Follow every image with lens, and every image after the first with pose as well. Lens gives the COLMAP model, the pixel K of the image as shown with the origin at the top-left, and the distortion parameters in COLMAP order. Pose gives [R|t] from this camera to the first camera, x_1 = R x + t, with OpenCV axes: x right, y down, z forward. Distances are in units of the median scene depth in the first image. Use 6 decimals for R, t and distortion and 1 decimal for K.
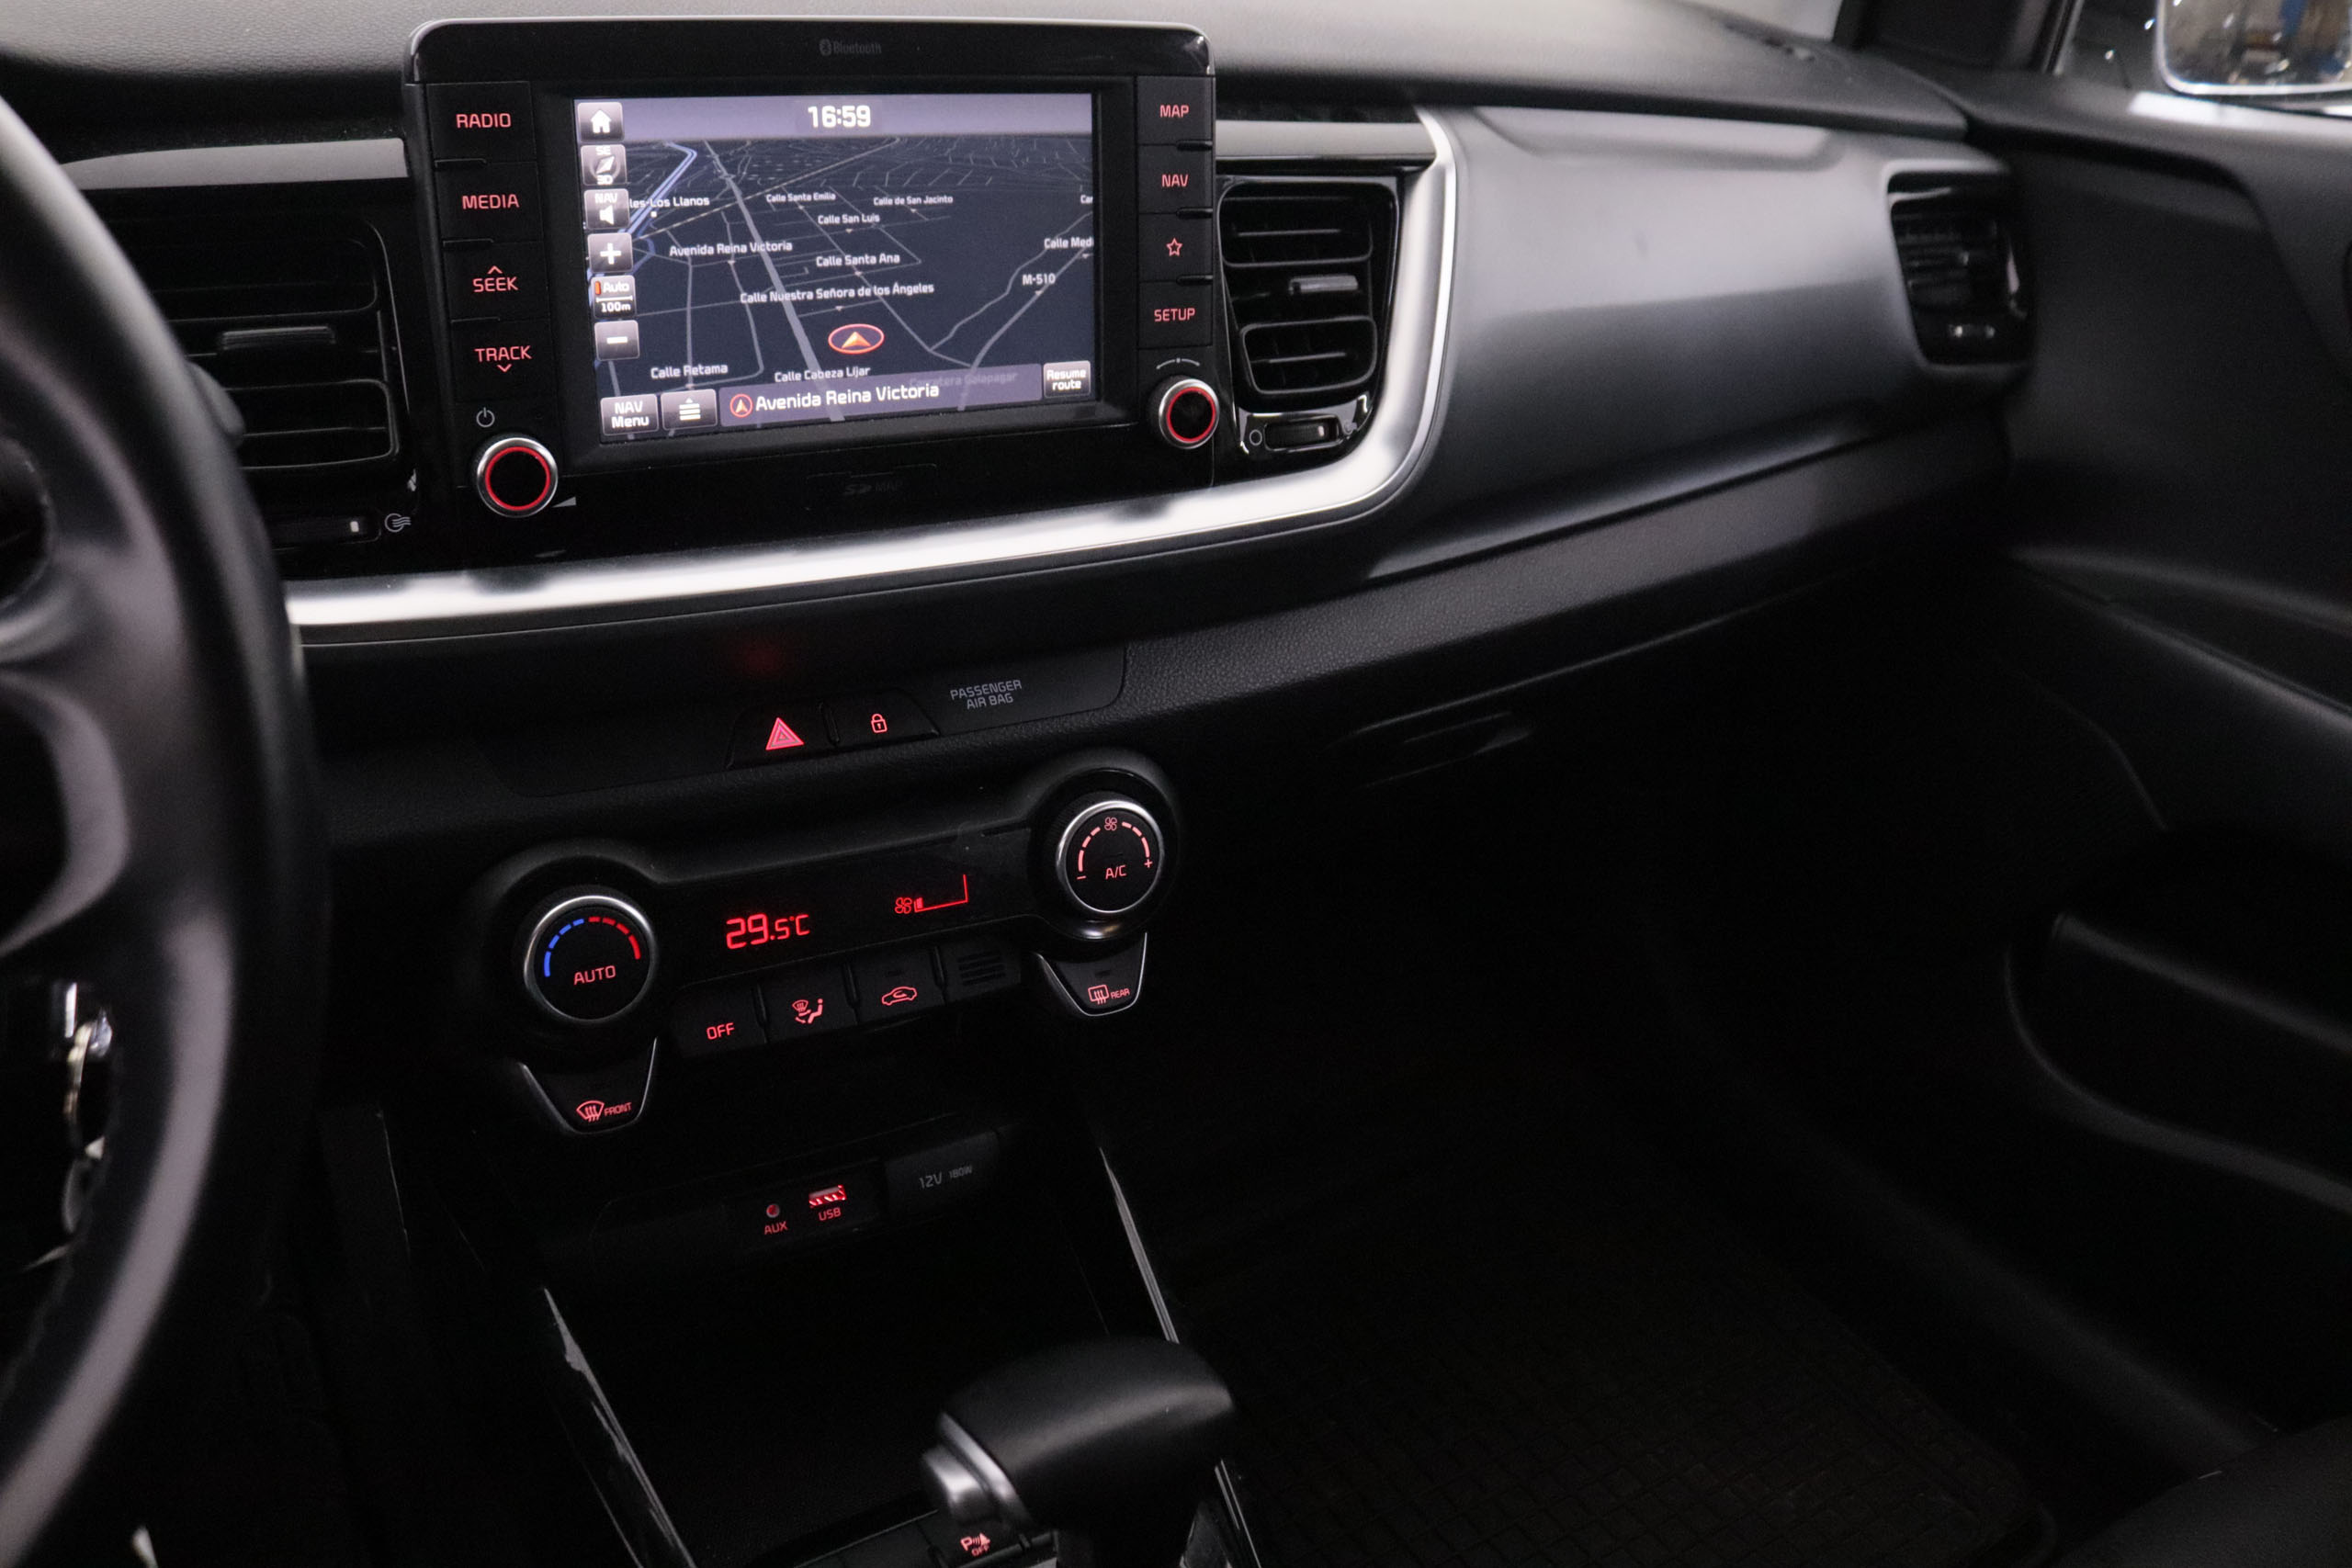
lens RADIAL K [[1915.3, 0, 1176.0], [0, 1915.3, 784.0], [0, 0, 1]] dist [-0.148067, 0.097016]
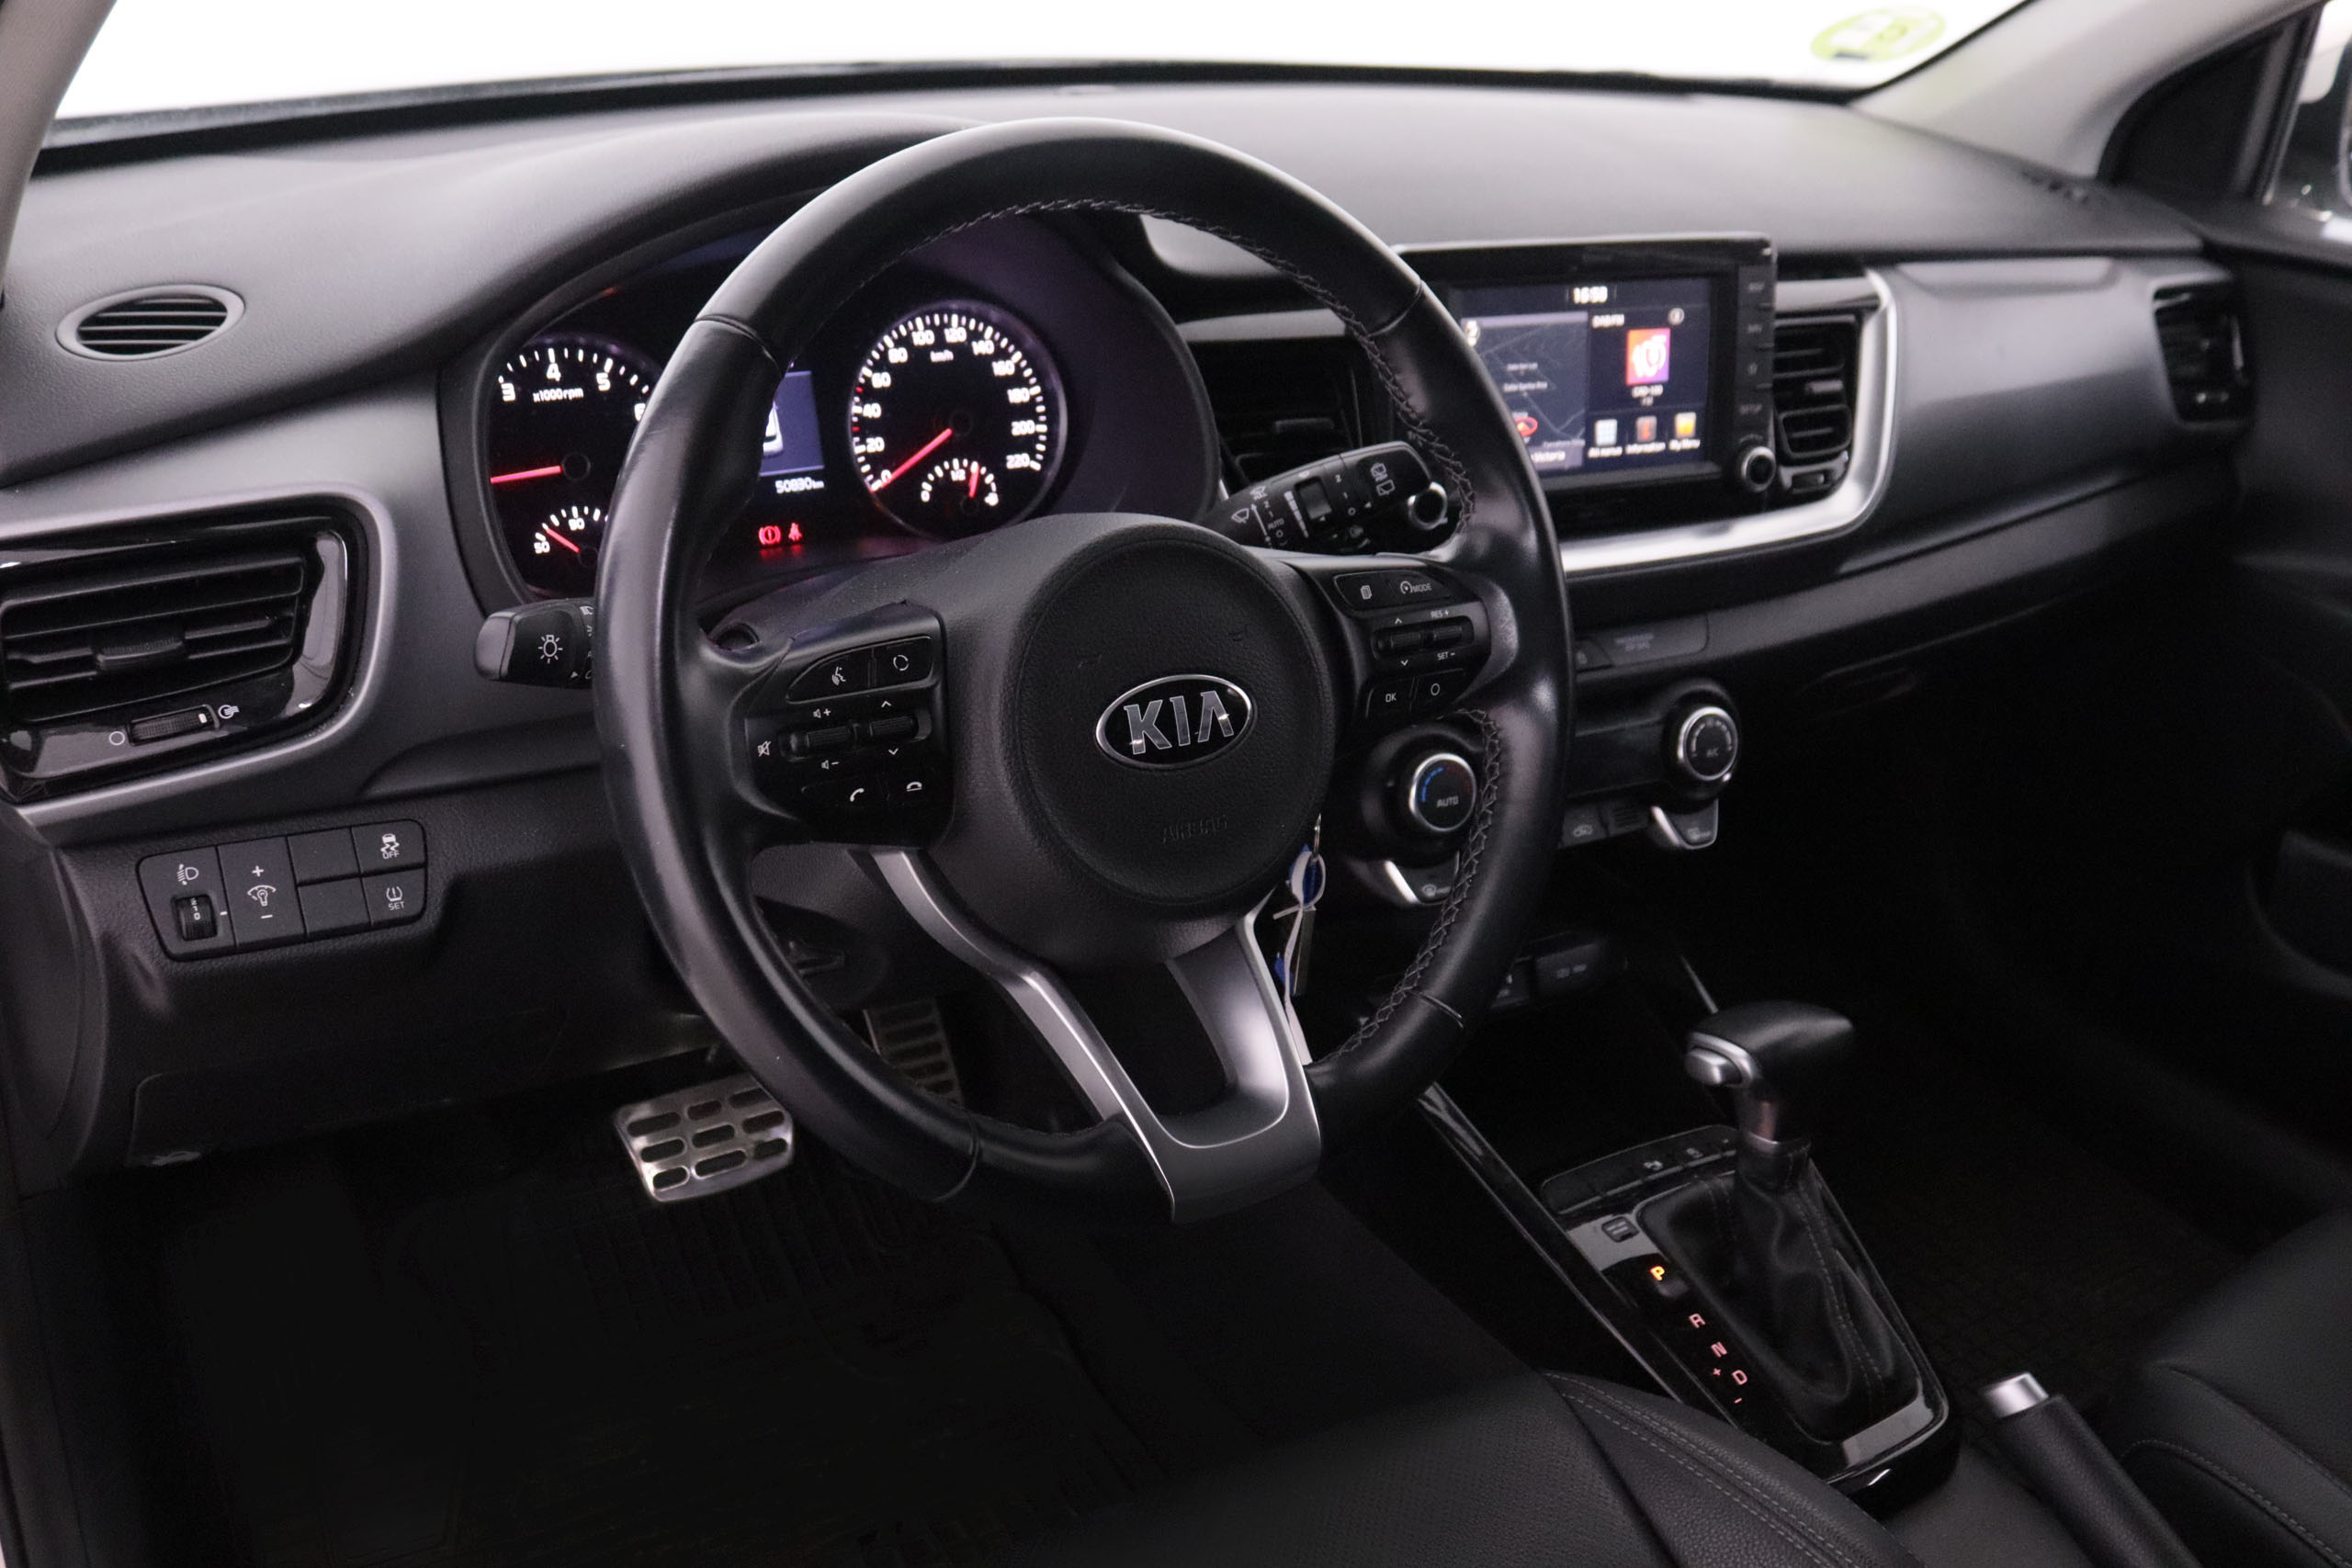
lens RADIAL K [[2238.9, 0, 1176.0], [0, 2238.9, 784.0], [0, 0, 1]] dist [-0.066253, -0.006150]
pose [[0.999875, -0.015286, -0.004035, -0.448818], [0.015066, 0.998644, -0.049829, 0.149986], [0.004791, 0.049762, 0.998750, -0.824049]]
